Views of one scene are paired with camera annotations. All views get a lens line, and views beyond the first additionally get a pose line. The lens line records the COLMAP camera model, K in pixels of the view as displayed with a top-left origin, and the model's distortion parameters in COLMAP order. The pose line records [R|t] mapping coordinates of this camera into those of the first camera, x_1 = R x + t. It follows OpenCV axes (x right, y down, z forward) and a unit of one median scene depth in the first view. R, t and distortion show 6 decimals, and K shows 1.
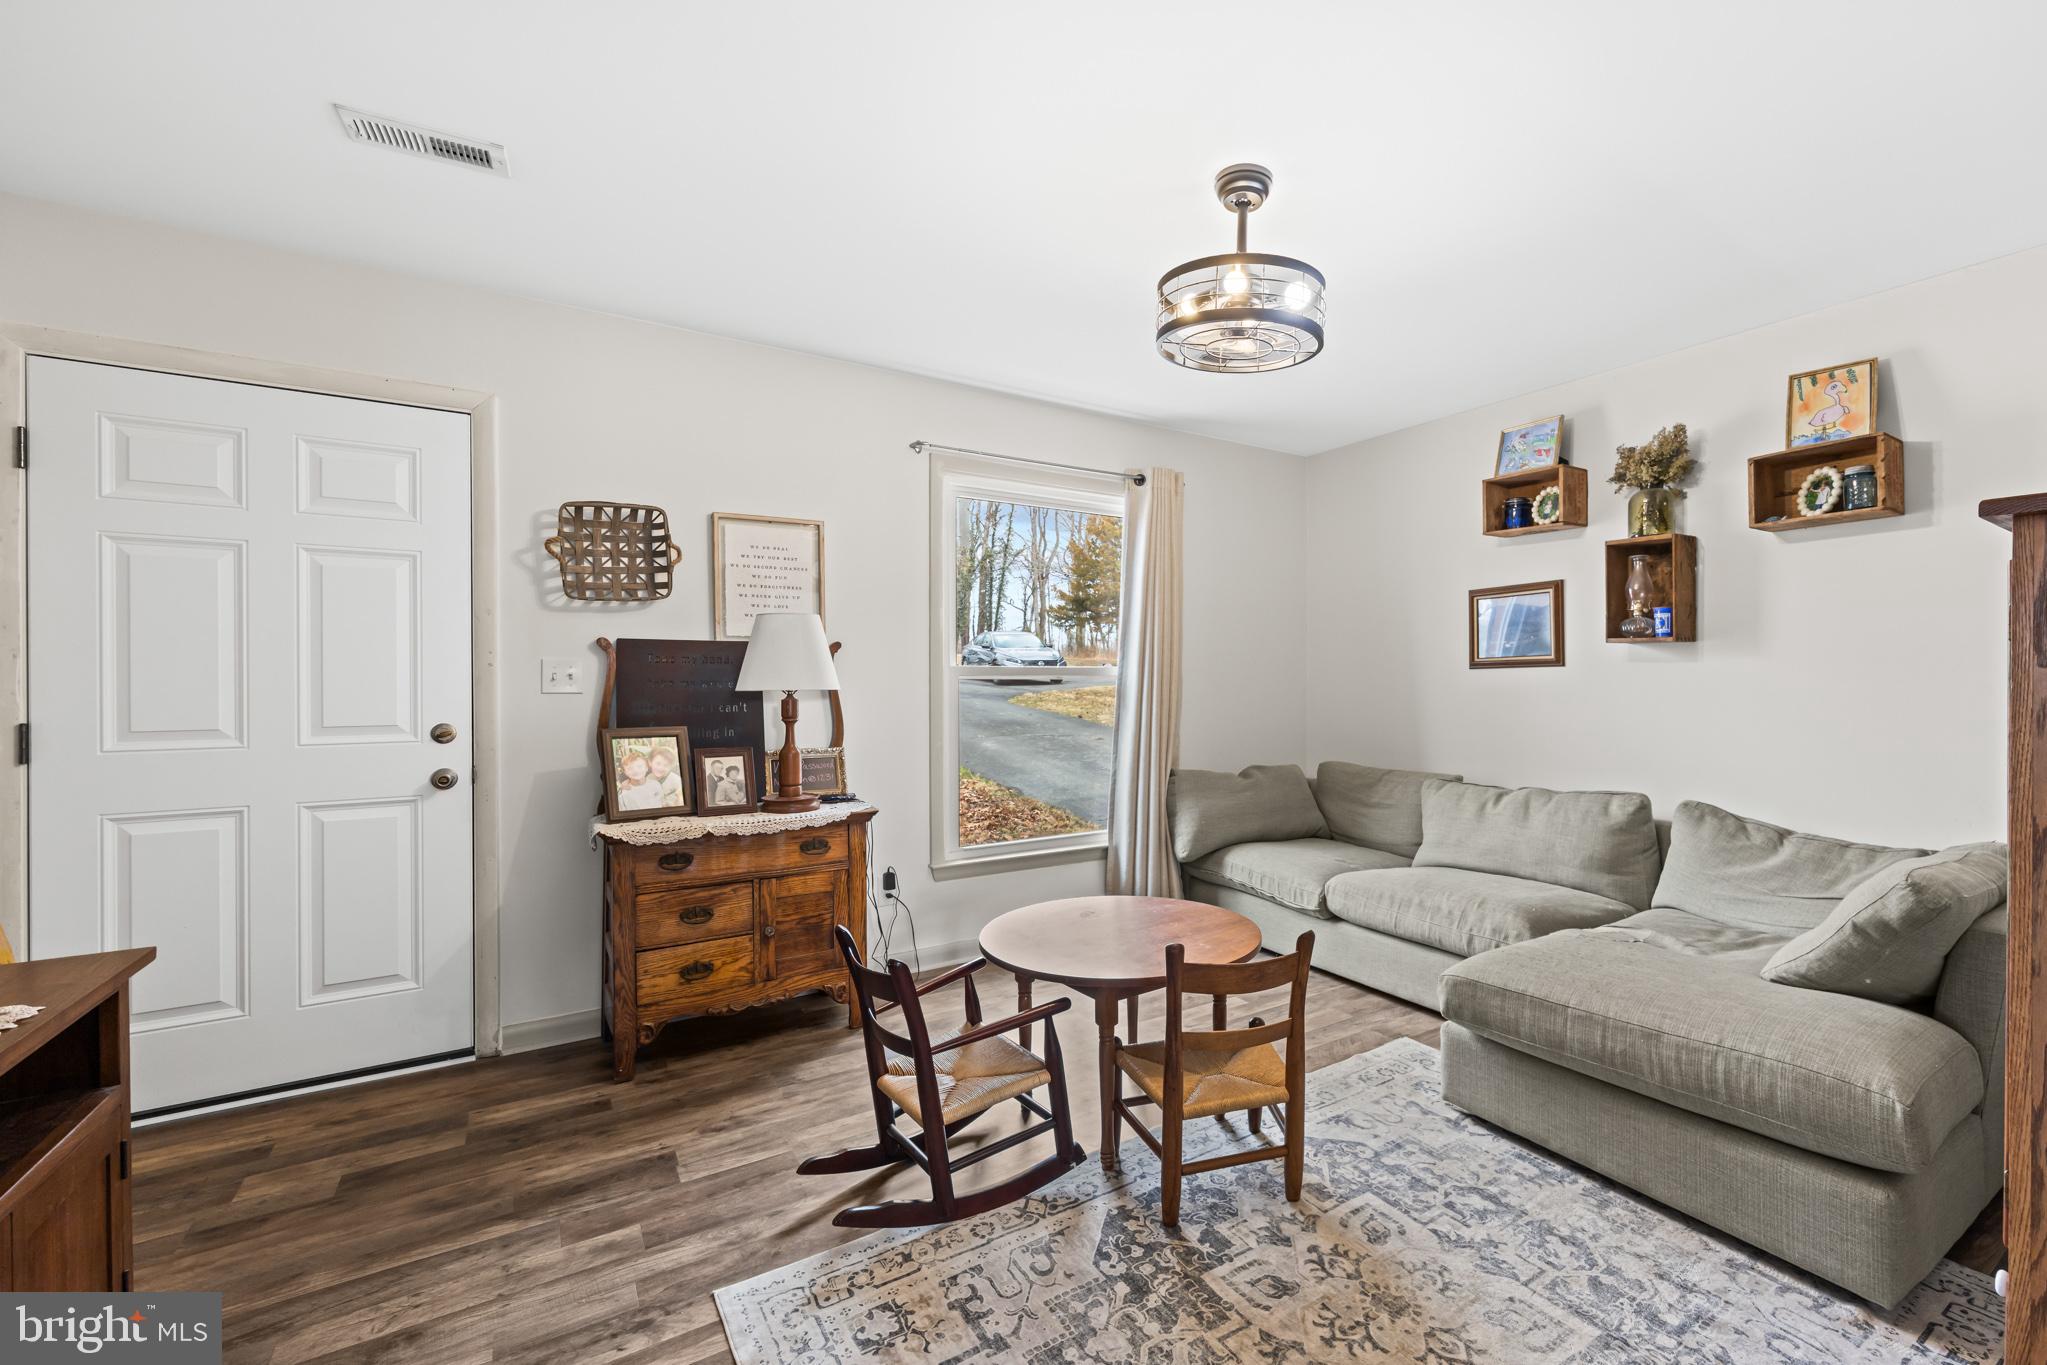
lens RADIAL K [[818.3, 0, 1023.5], [0, 818.3, 682.5], [0, 0, 1]] dist [-0.001461, 0.000234]
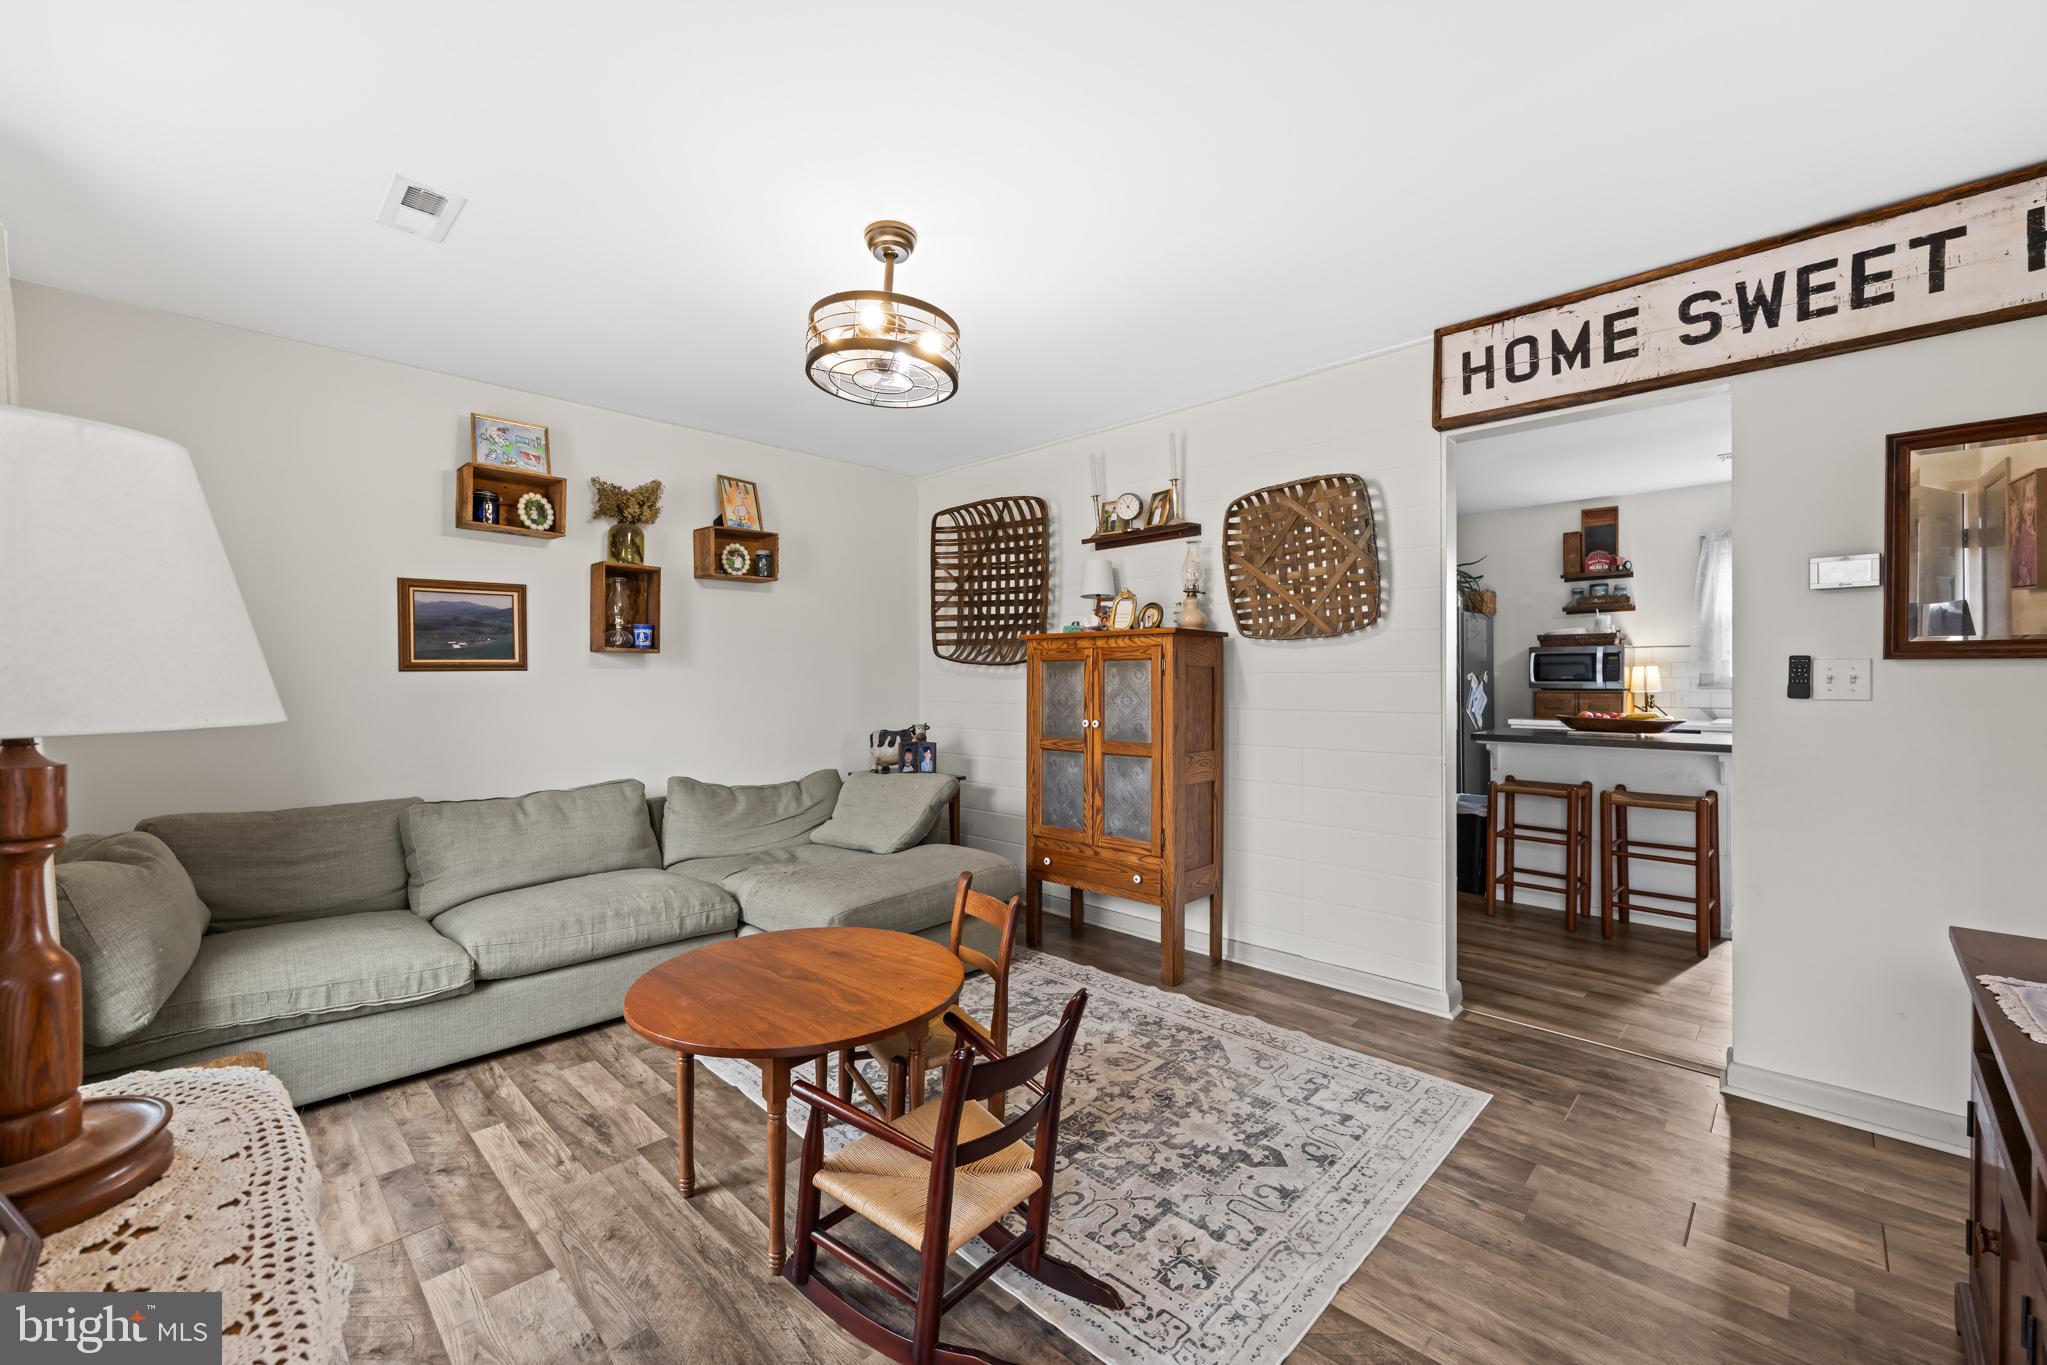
lens RADIAL K [[837.2, 0, 1078.1], [0, 837.2, 681.3], [0, 0, 1]] dist [0.000594, 0.000159]
pose [[-0.285724, 0.001427, 0.958311, -0.651747], [0.007657, 0.999970, 0.000794, -0.002741], [-0.958281, 0.007565, -0.285727, 0.786158]]
